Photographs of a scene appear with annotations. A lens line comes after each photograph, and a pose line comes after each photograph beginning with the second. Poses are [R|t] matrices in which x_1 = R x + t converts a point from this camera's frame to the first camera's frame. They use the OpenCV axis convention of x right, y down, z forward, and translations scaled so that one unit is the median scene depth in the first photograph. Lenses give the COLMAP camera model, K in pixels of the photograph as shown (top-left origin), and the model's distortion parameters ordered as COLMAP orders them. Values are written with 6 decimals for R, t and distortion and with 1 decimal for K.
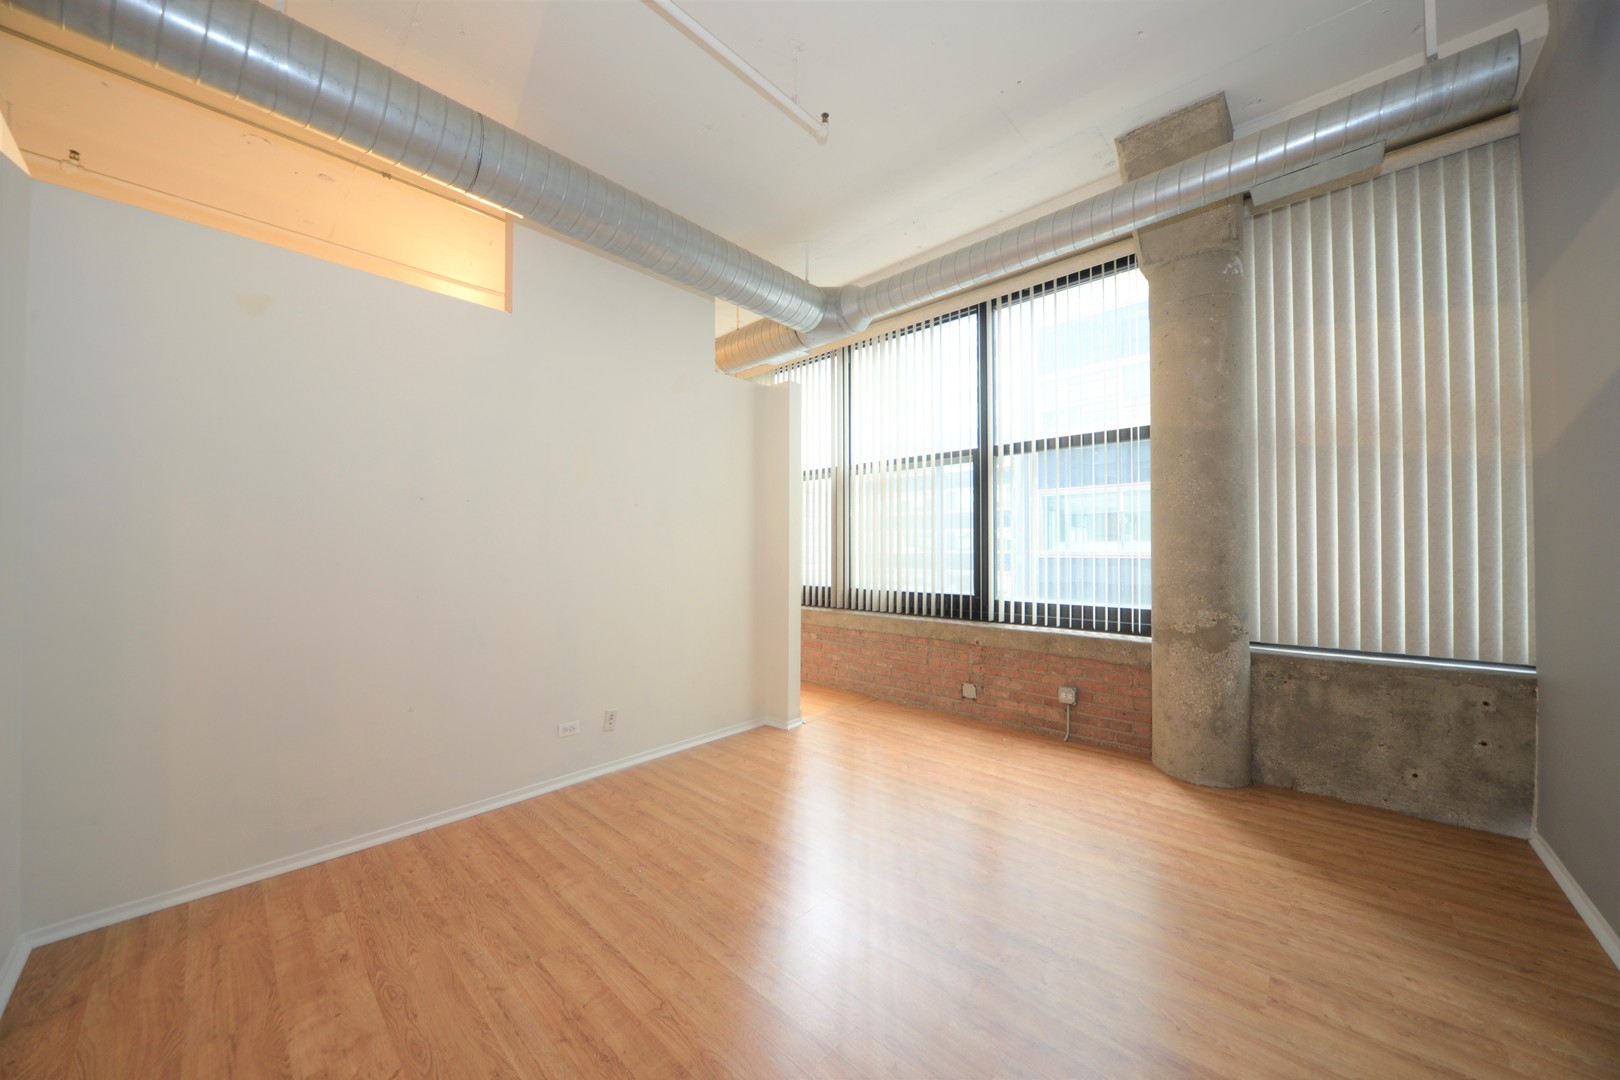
lens RADIAL K [[561.1, 0, 808.3], [0, 561.1, 541.5], [0, 0, 1]] dist [0.000039, 0.000012]
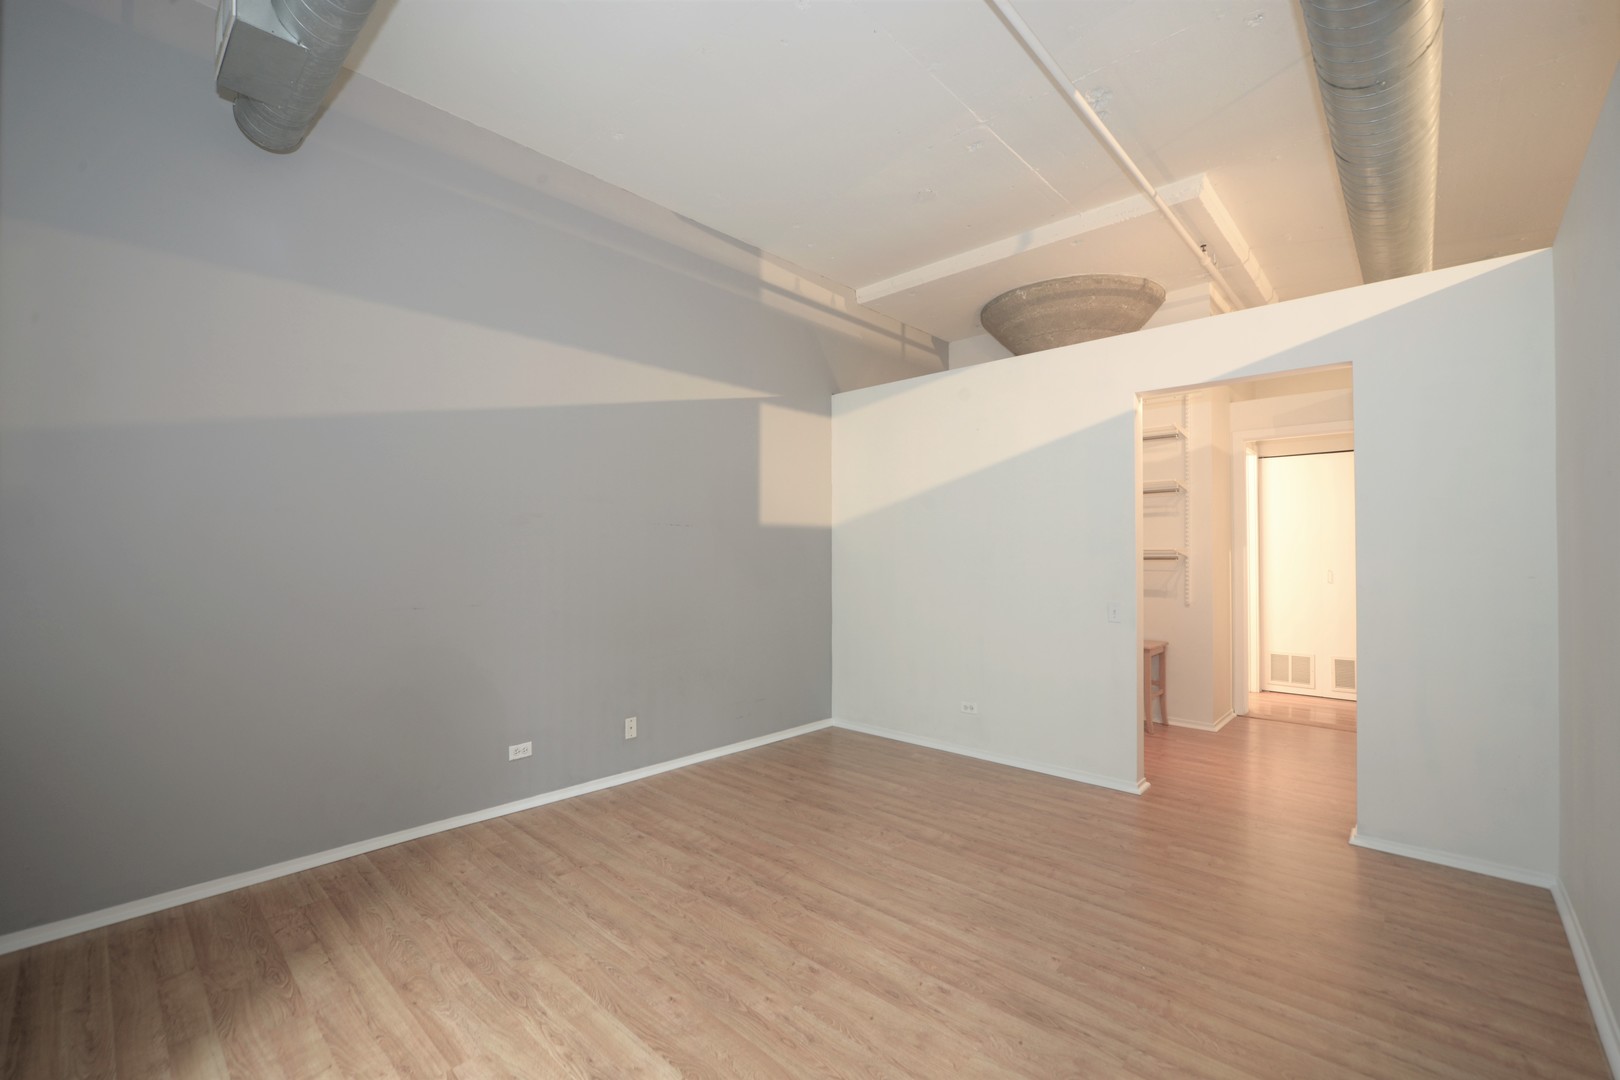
lens RADIAL K [[678.9, 0, 810.6], [0, 678.9, 546.6], [0, 0, 1]] dist [-0.002556, -0.000222]
pose [[-0.999994, -0.000109, -0.003451, 0.186401], [-0.000023, 0.999692, -0.024825, 0.023250], [0.003452, -0.024824, -0.999686, 2.154836]]
